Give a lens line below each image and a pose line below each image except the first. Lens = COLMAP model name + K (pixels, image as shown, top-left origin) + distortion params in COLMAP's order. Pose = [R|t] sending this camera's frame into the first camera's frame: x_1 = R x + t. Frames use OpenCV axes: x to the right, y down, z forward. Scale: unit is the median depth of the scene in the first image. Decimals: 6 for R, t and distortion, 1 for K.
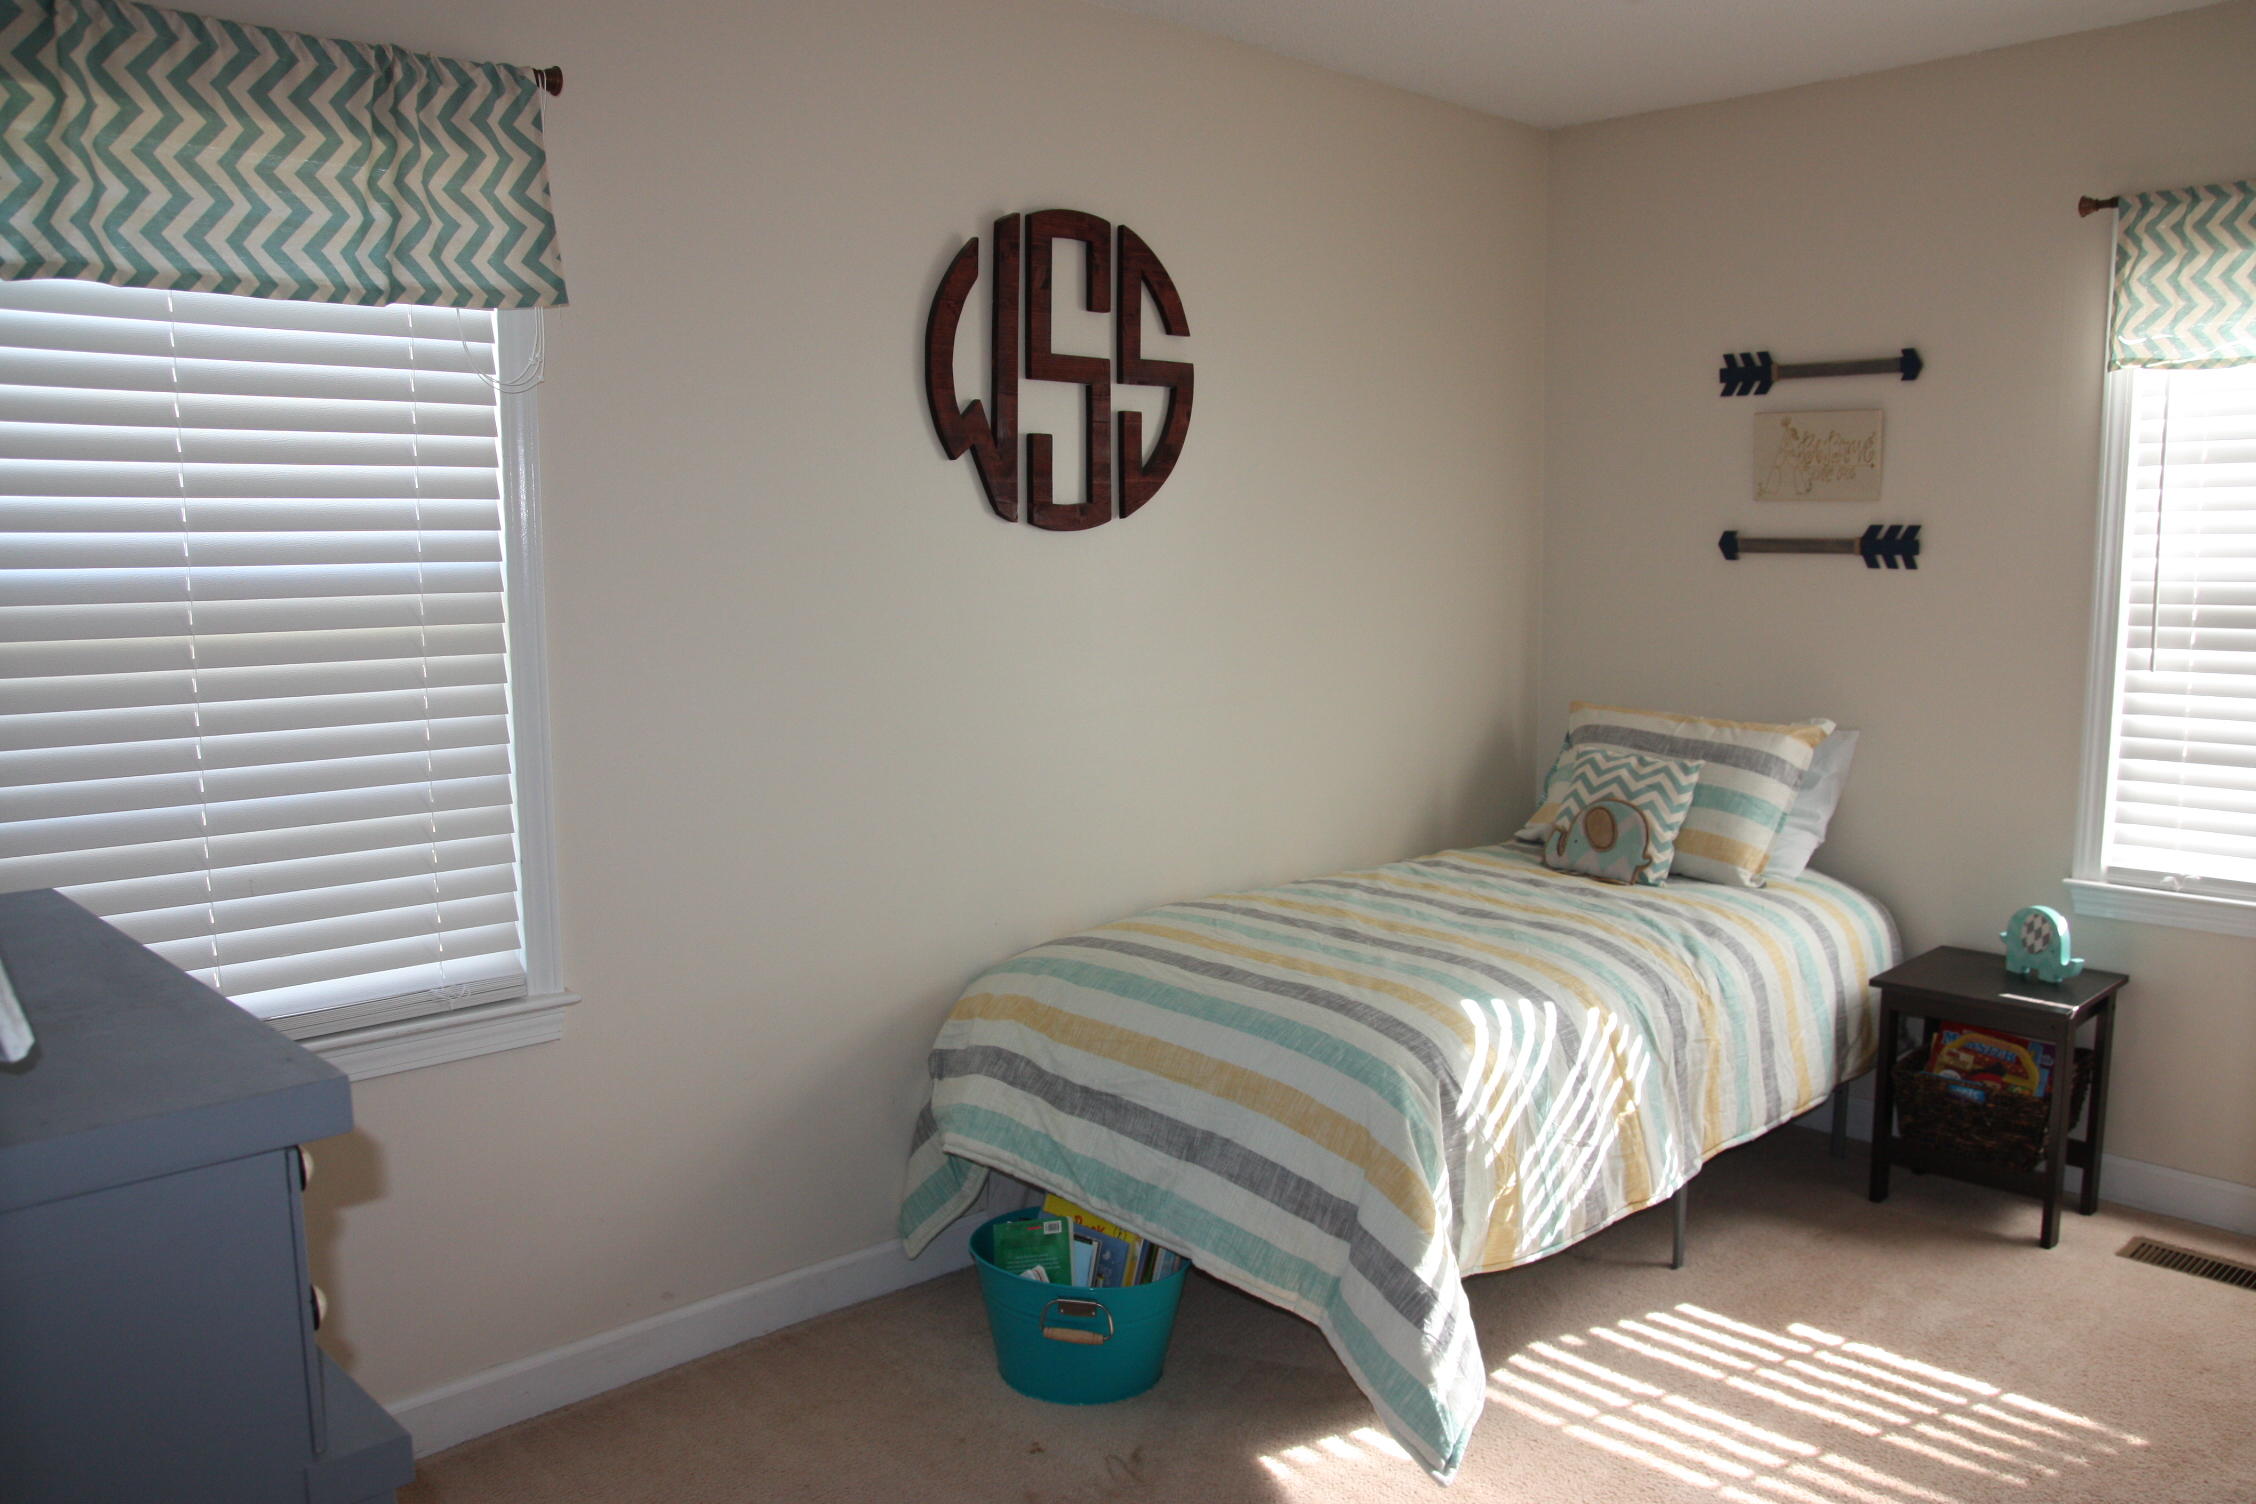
lens RADIAL K [[1772.9, 0, 1137.3], [0, 1772.9, 760.3], [0, 0, 1]] dist [-0.129292, 0.088612]
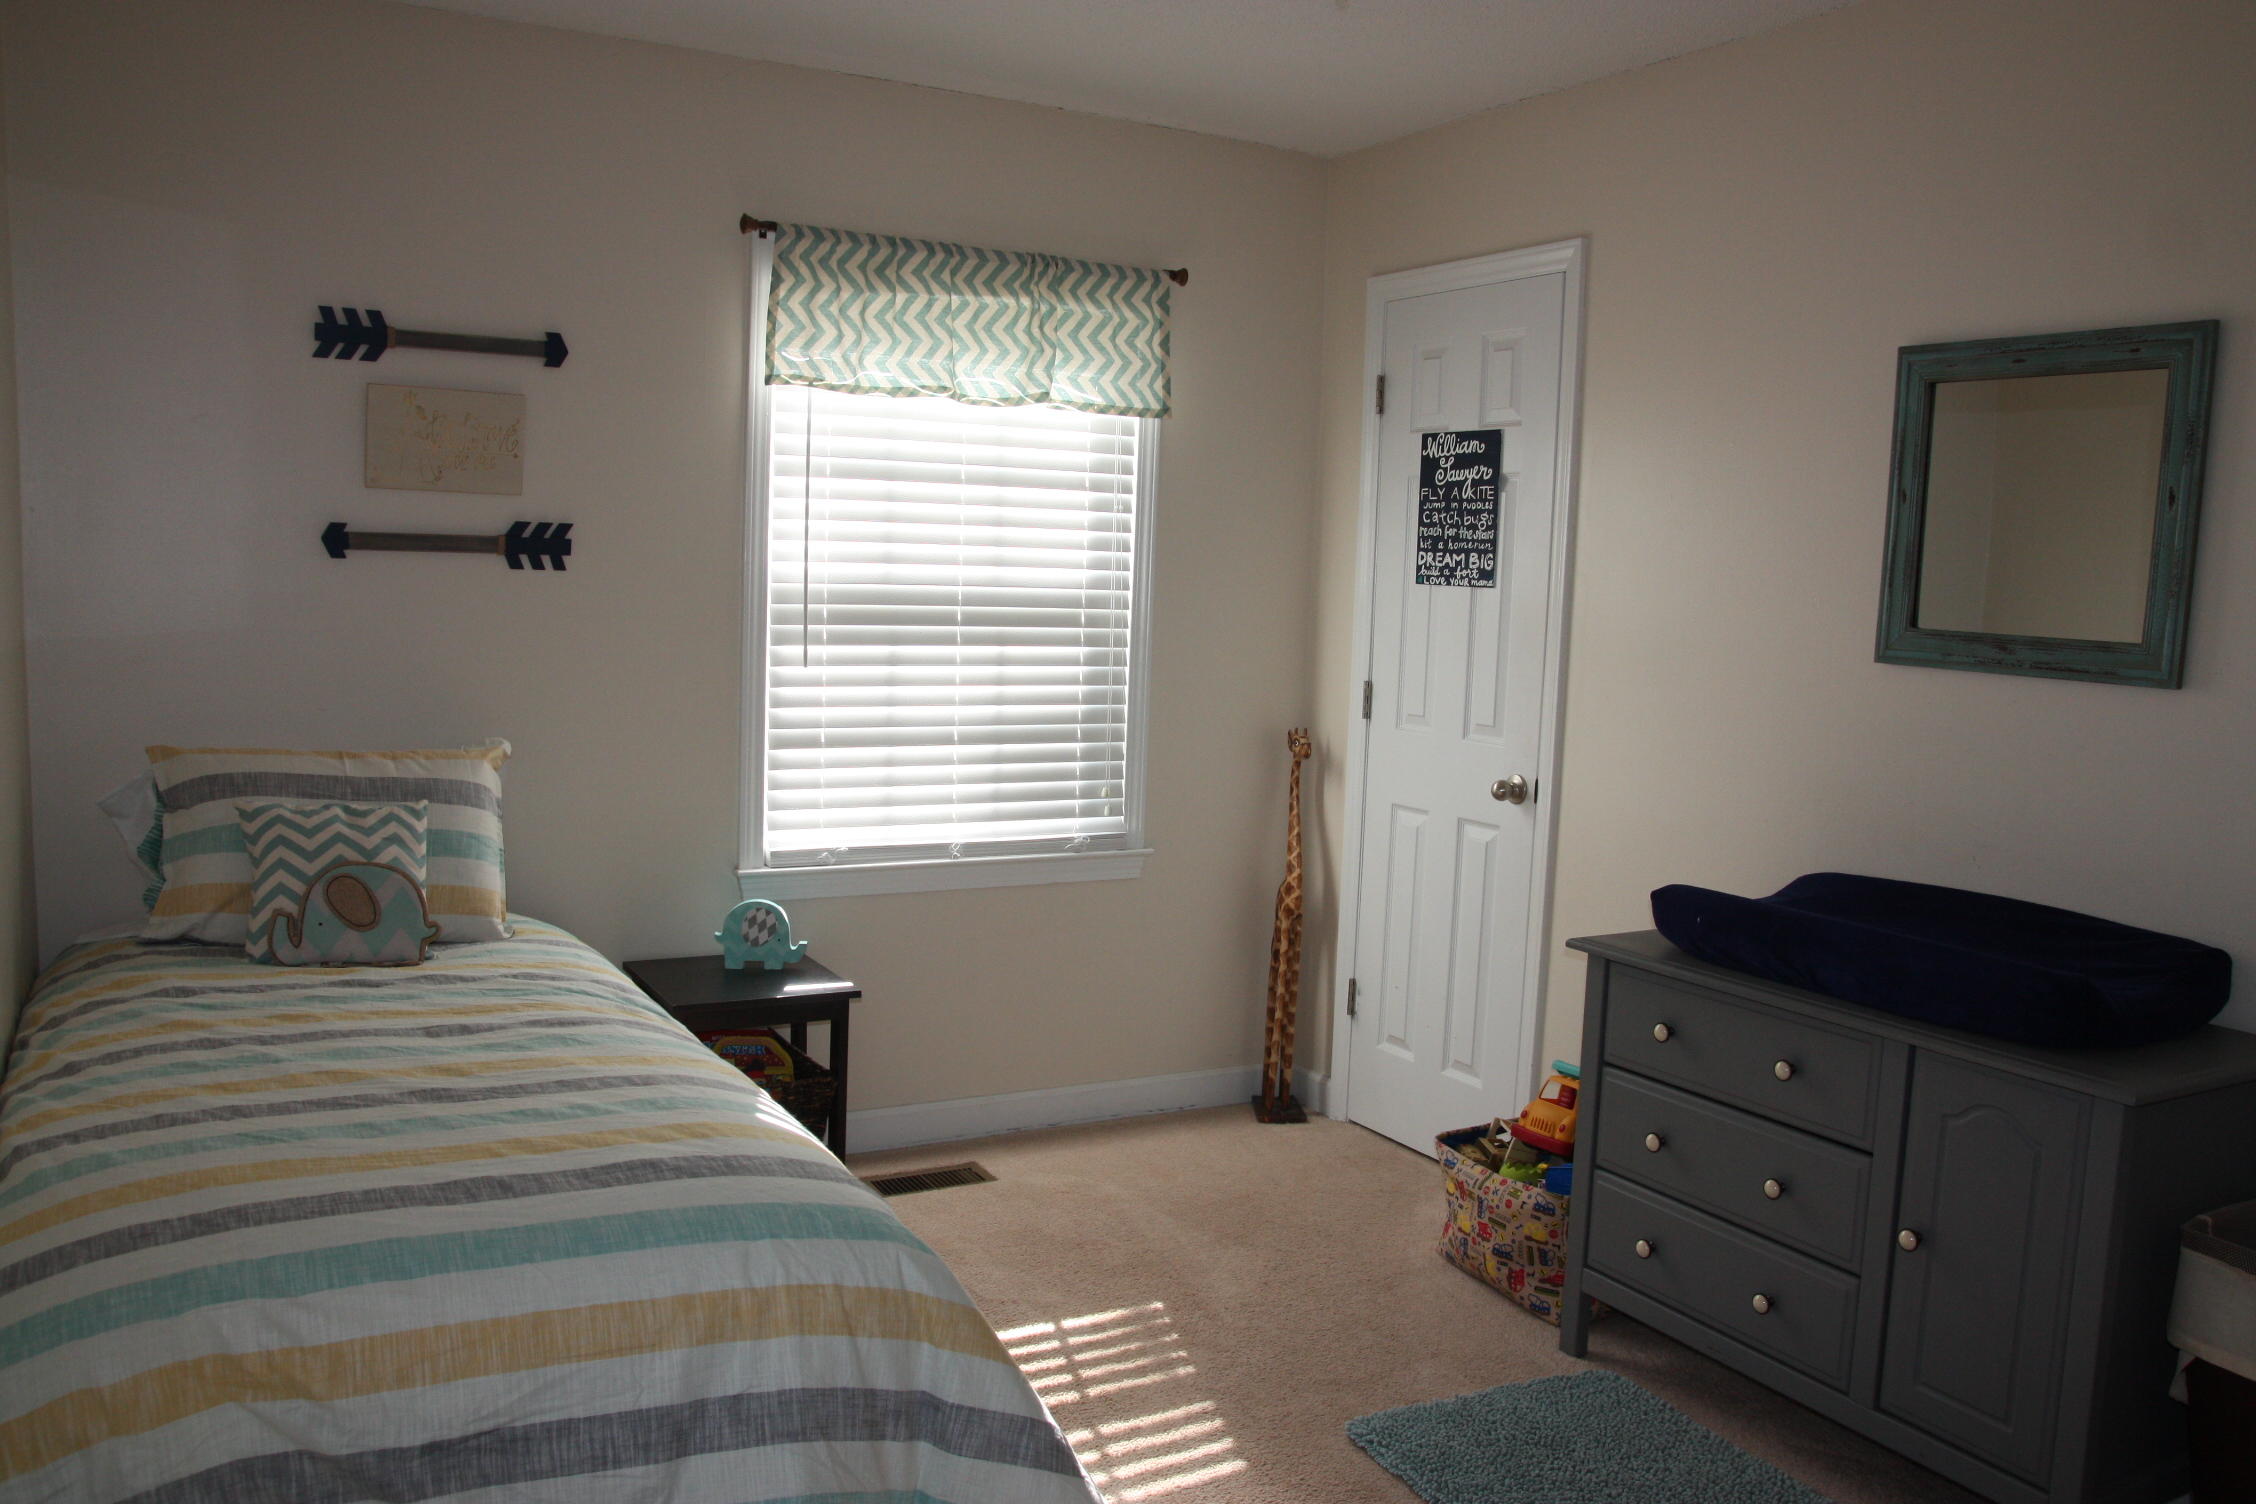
lens RADIAL K [[1772.9, 0, 1132.5], [0, 1772.9, 750.1], [0, 0, 1]] dist [-0.129292, 0.088612]
pose [[0.232261, -0.085614, 0.968878, -0.434500], [0.086037, 0.994022, 0.067211, -0.055097], [-0.968841, 0.067749, 0.238238, 0.524314]]
